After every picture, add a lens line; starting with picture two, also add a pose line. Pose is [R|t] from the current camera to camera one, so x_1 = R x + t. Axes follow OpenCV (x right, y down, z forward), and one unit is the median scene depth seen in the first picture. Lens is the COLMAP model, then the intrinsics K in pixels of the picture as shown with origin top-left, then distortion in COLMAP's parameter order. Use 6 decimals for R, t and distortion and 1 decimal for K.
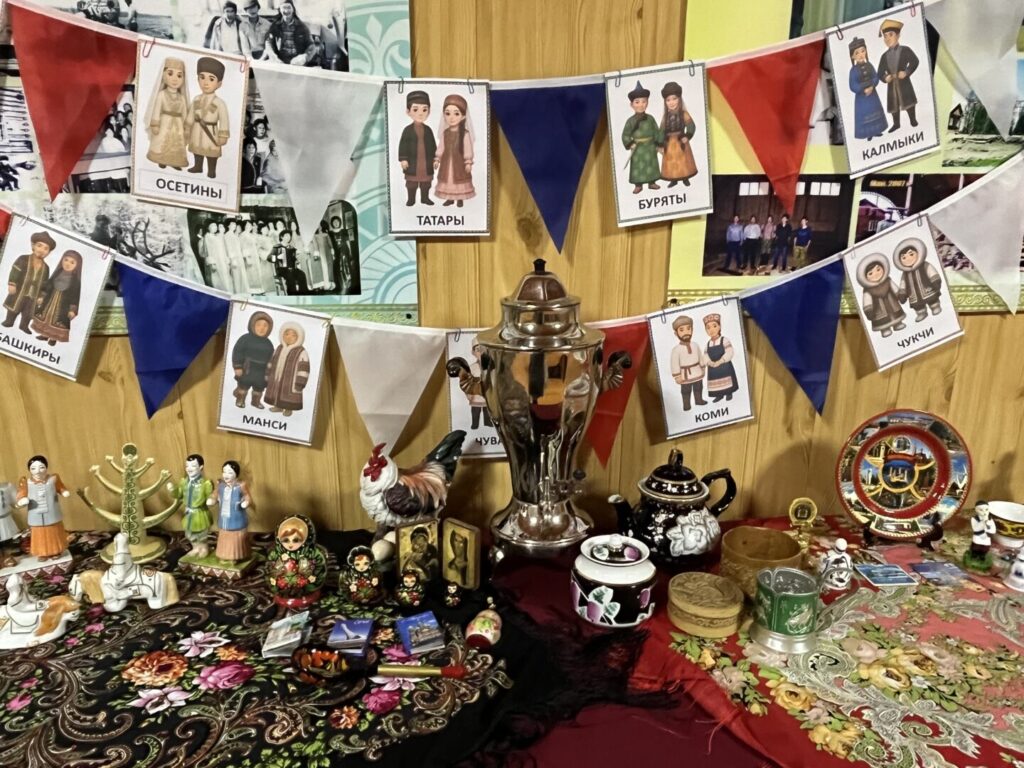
lens RADIAL K [[744.9, 0, 500.4], [0, 744.9, 385.5], [0, 0, 1]] dist [-0.006729, -0.009299]
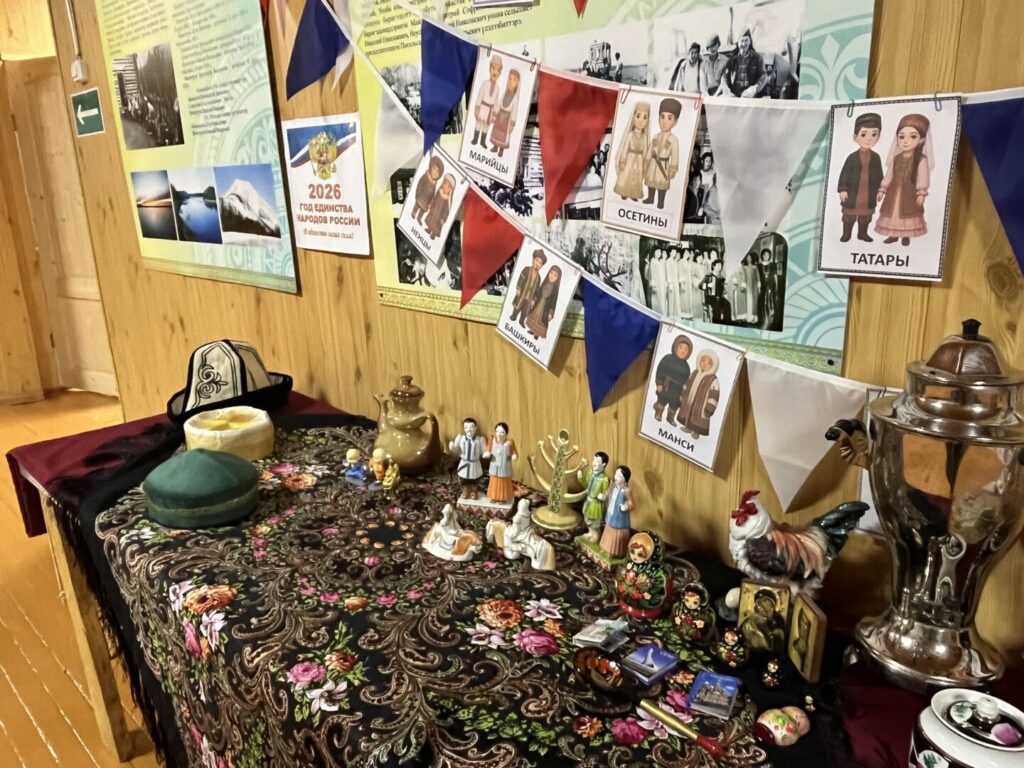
lens RADIAL K [[744.9, 0, 500.4], [0, 744.9, 385.5], [0, 0, 1]] dist [-0.006729, -0.009299]
pose [[0.655305, 0.186057, -0.732092, 0.303111], [-0.183931, 0.979322, 0.084250, -0.074693], [0.732629, 0.079445, 0.675976, 0.114521]]
